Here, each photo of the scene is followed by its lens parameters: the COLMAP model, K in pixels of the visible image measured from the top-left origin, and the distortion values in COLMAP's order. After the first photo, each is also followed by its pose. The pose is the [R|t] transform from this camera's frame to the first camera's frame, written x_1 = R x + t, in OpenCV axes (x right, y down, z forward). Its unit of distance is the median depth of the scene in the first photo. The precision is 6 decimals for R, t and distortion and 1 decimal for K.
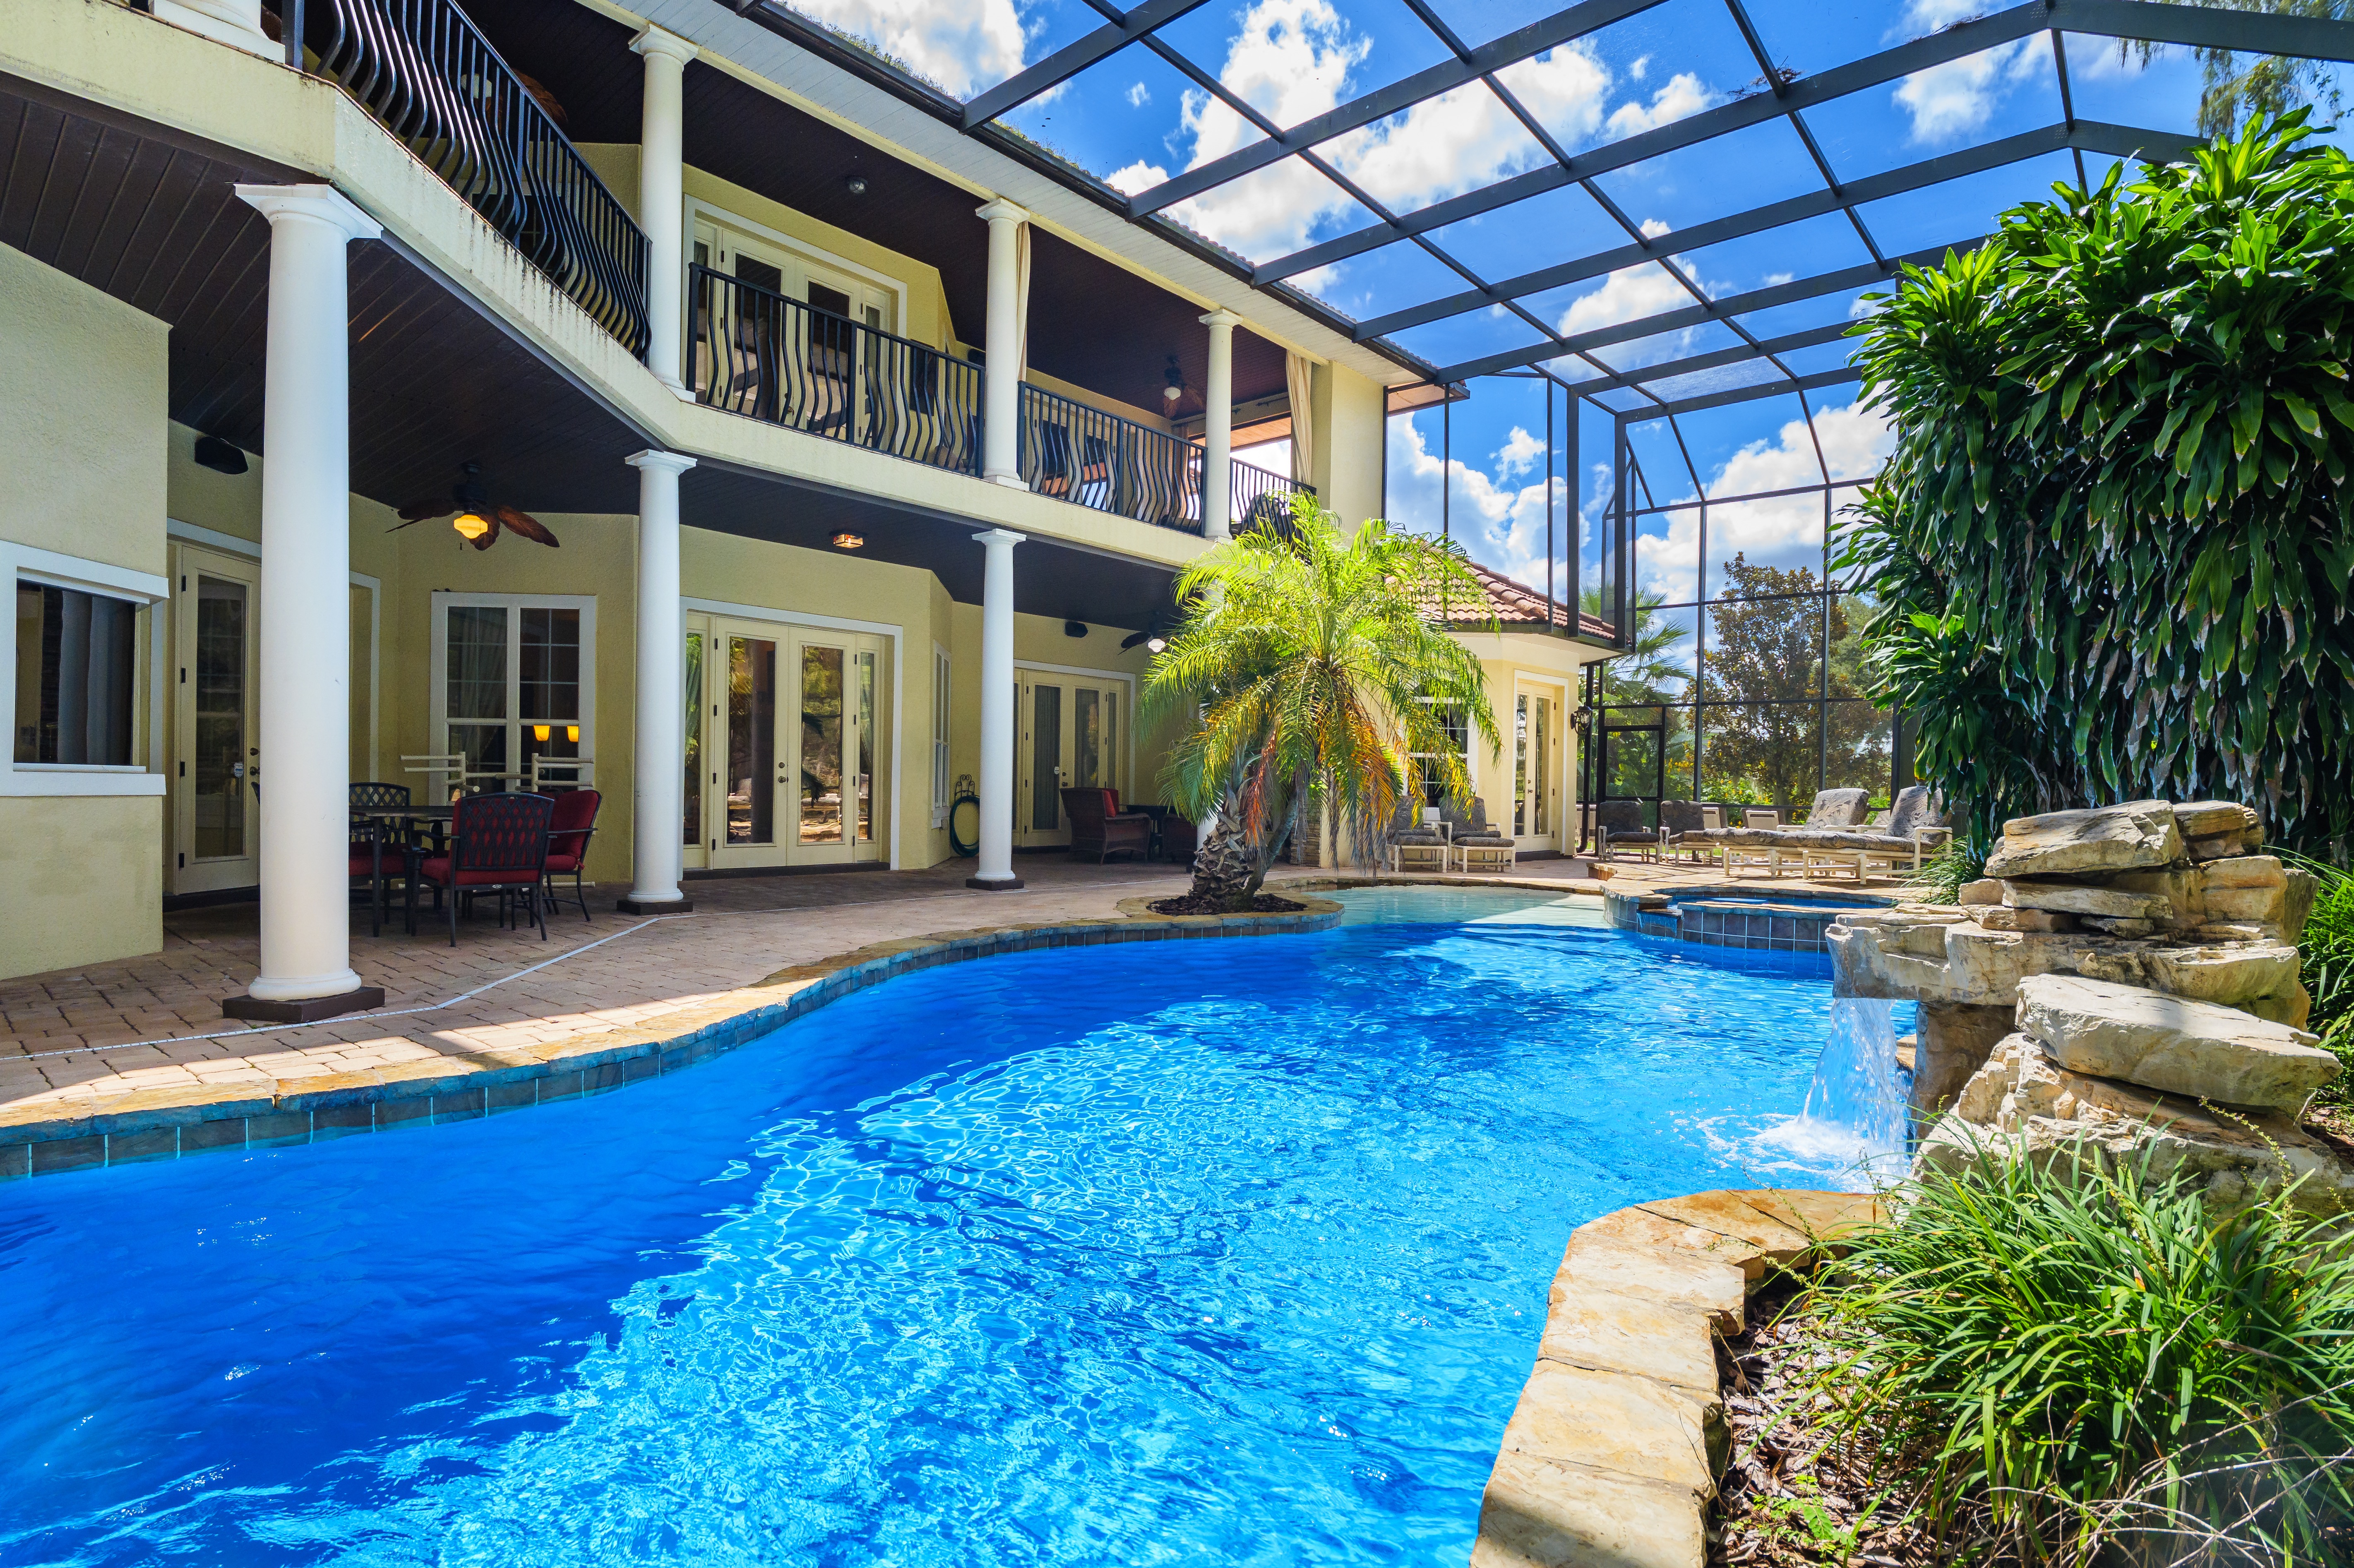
lens RADIAL K [[1166.2, 0, 1180.9], [0, 1166.2, 793.9], [0, 0, 1]] dist [-0.001058, -0.009168]
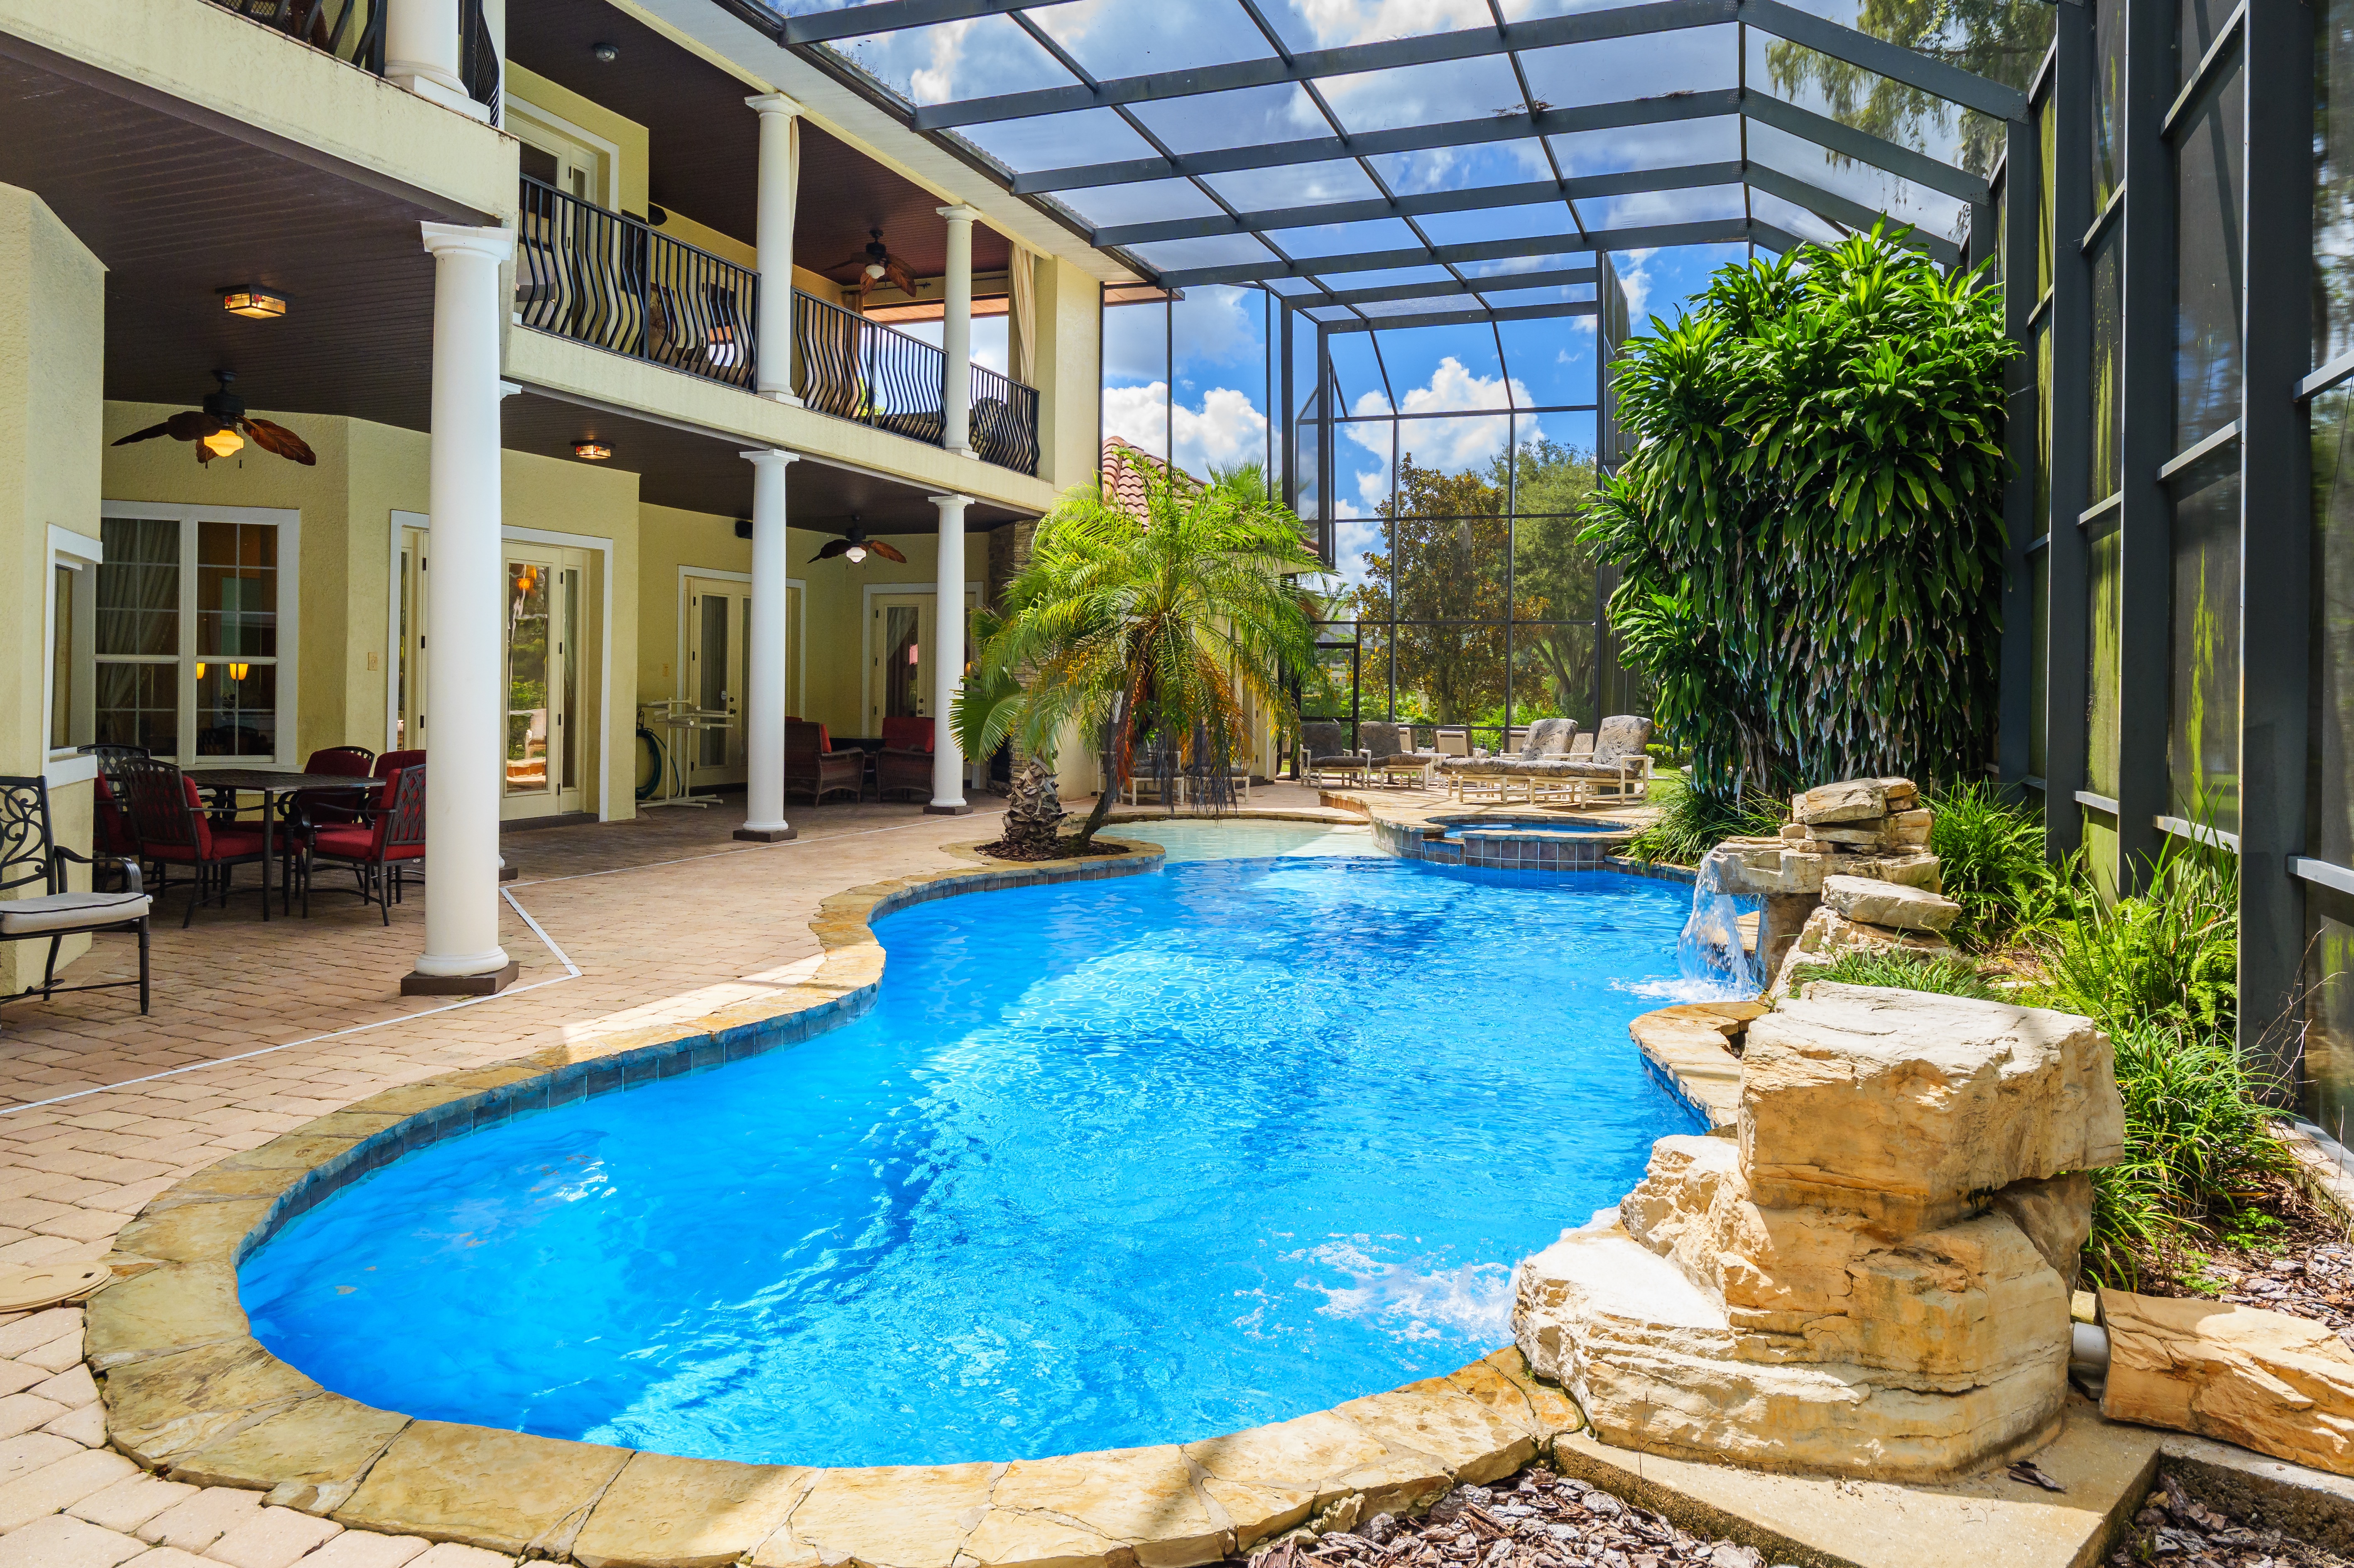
lens RADIAL K [[1502.2, 0, 1175.9], [0, 1502.2, 676.1], [0, 0, 1]] dist [0.002640, -0.001361]
pose [[0.944686, 0.000324, 0.327976, -0.393611], [0.003413, 0.999936, -0.010820, -0.054074], [-0.327959, 0.011341, 0.944624, -0.357383]]
